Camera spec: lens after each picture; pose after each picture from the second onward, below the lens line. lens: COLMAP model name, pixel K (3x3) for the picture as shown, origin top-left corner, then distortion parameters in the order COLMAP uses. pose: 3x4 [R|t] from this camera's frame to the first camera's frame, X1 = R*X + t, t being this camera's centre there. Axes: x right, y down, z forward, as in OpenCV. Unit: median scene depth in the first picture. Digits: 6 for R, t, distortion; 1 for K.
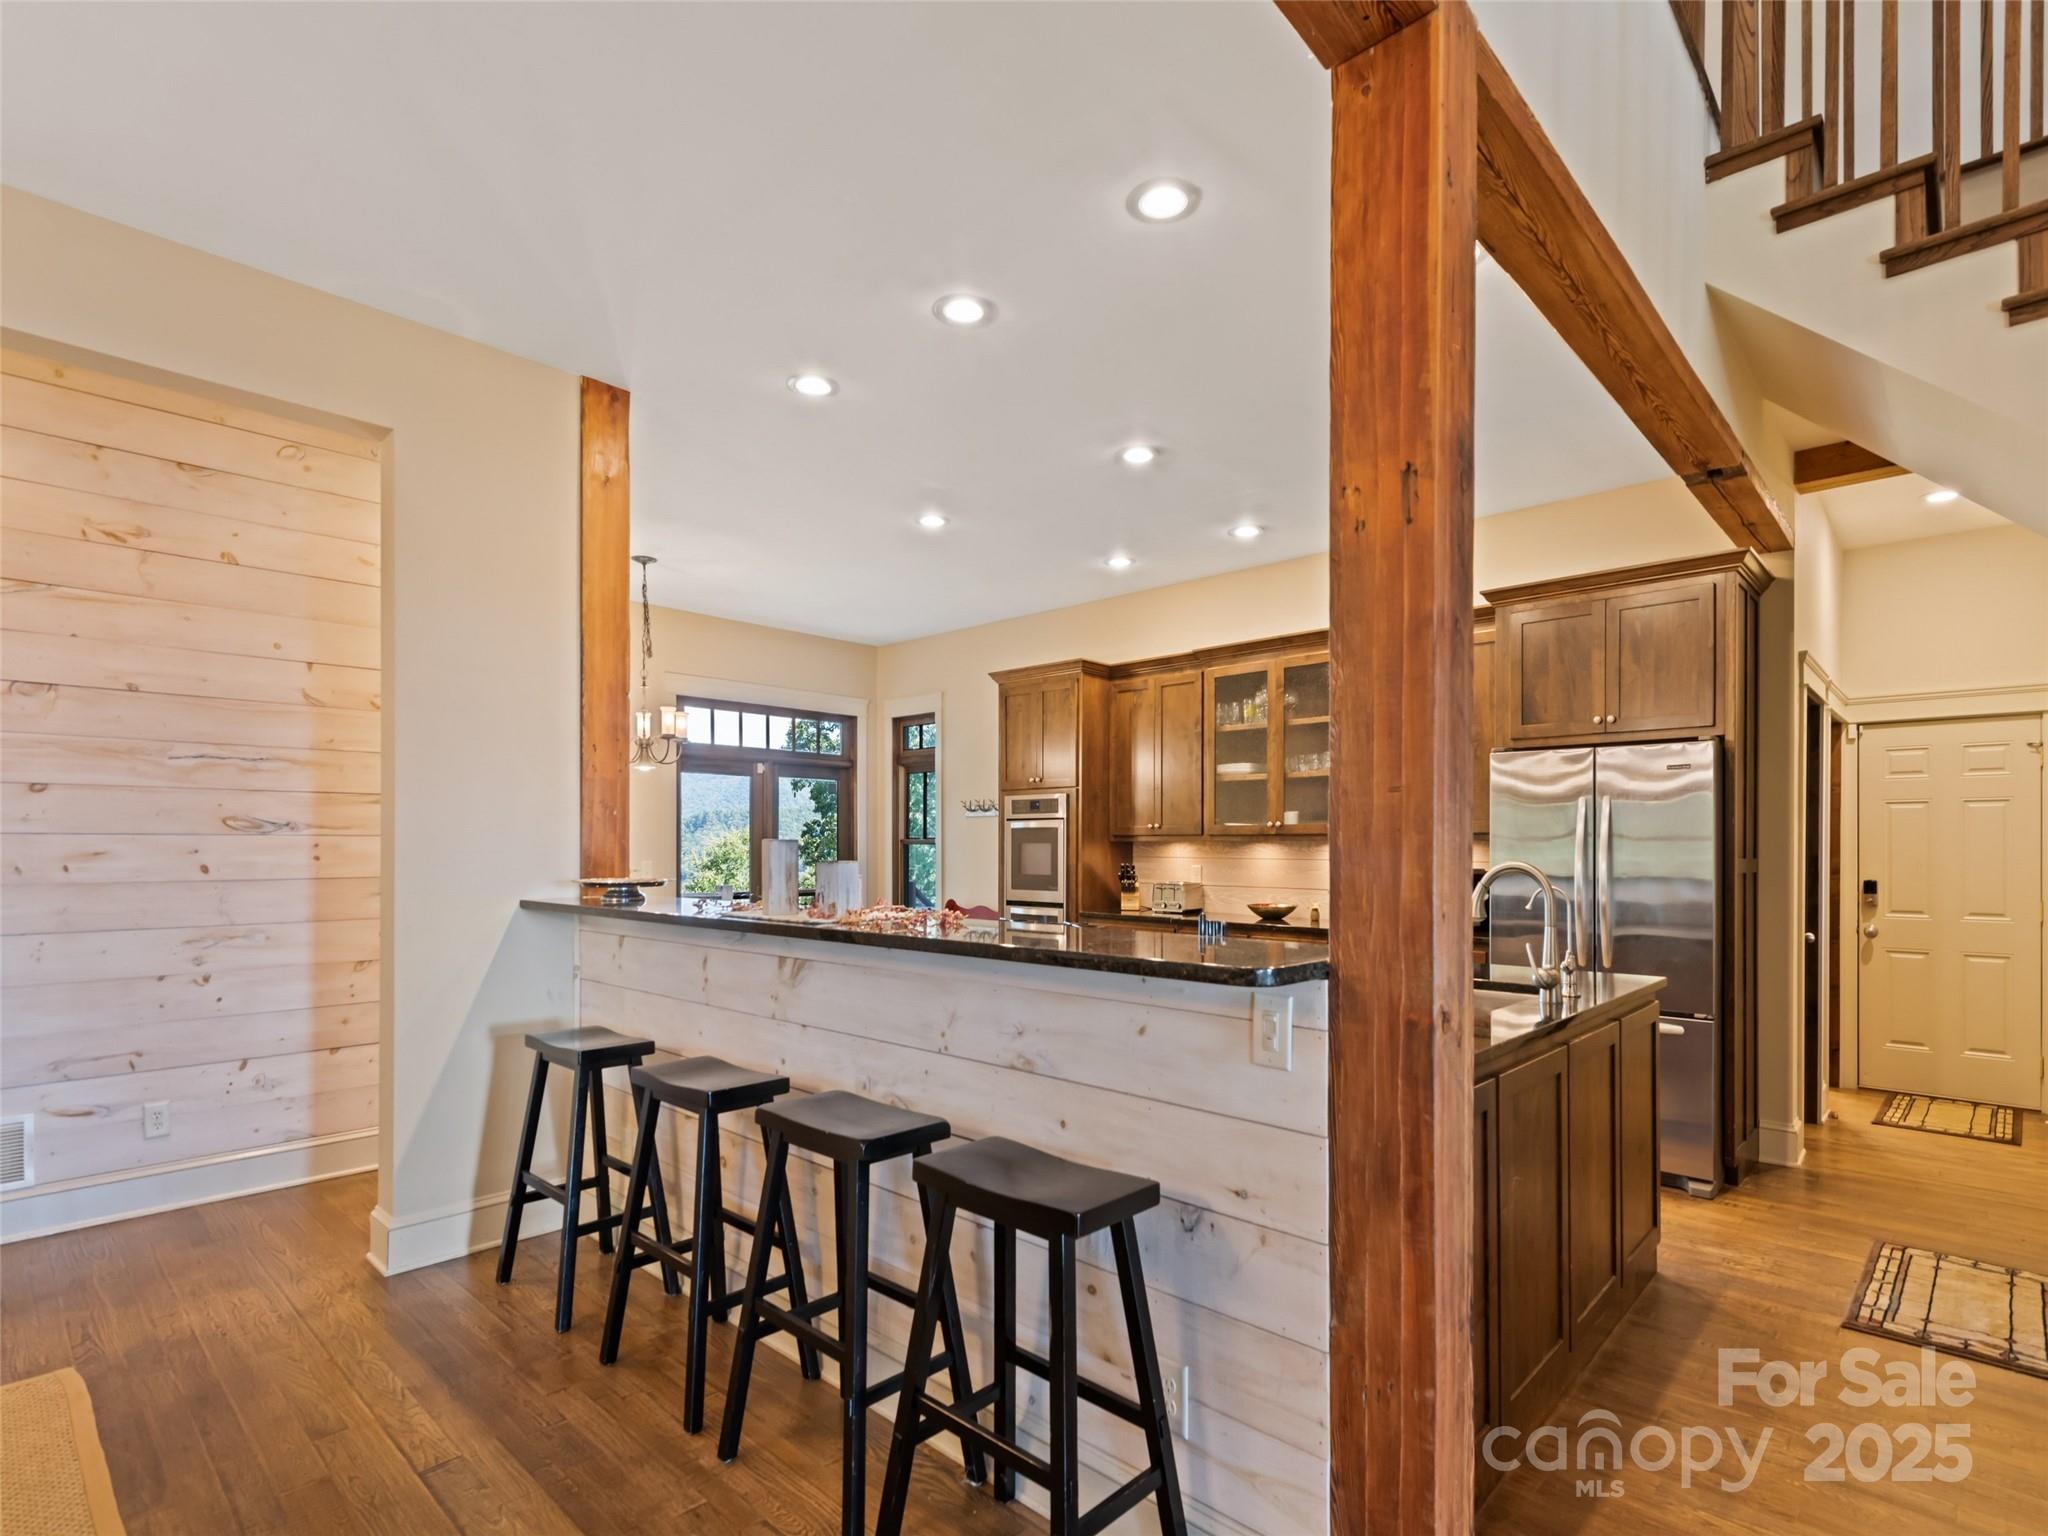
lens RADIAL K [[1022.9, 0, 996.9], [0, 1022.9, 833.8], [0, 0, 1]] dist [0.001856, 0.000268]
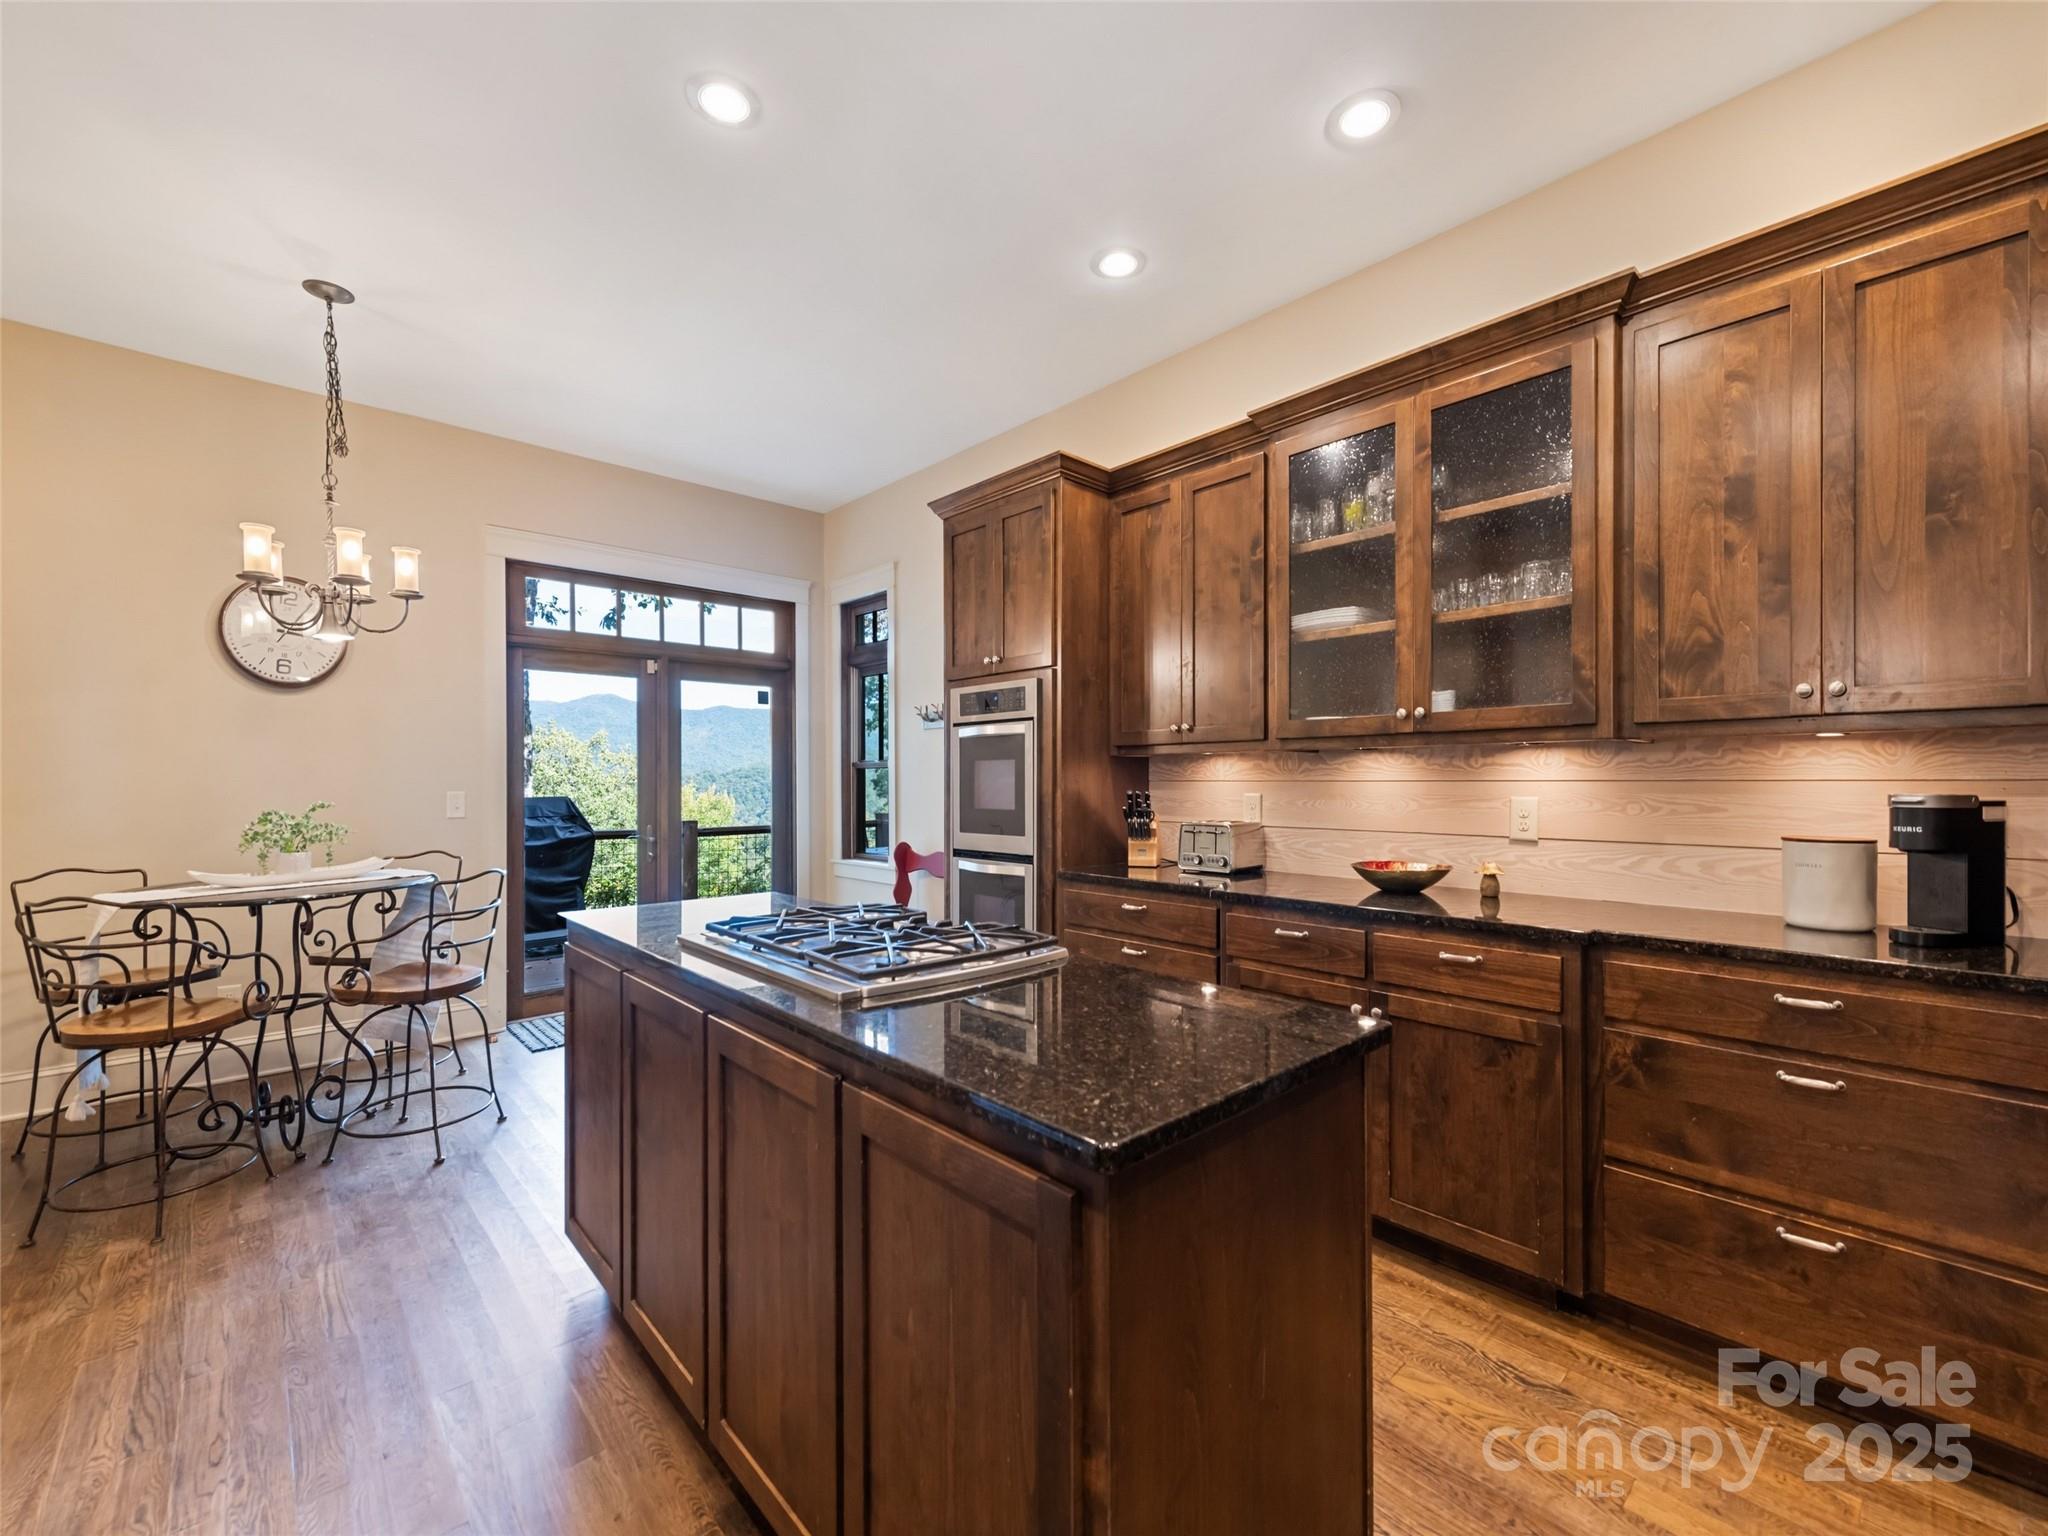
lens RADIAL K [[817.8, 0, 1026.4], [0, 817.8, 787.1], [0, 0, 1]] dist [0.002345, 0.000132]
pose [[0.999199, -0.006706, -0.039448, 0.079641], [0.007543, 0.999749, 0.021113, 0.015687], [0.039296, -0.021394, 0.998999, 0.504768]]
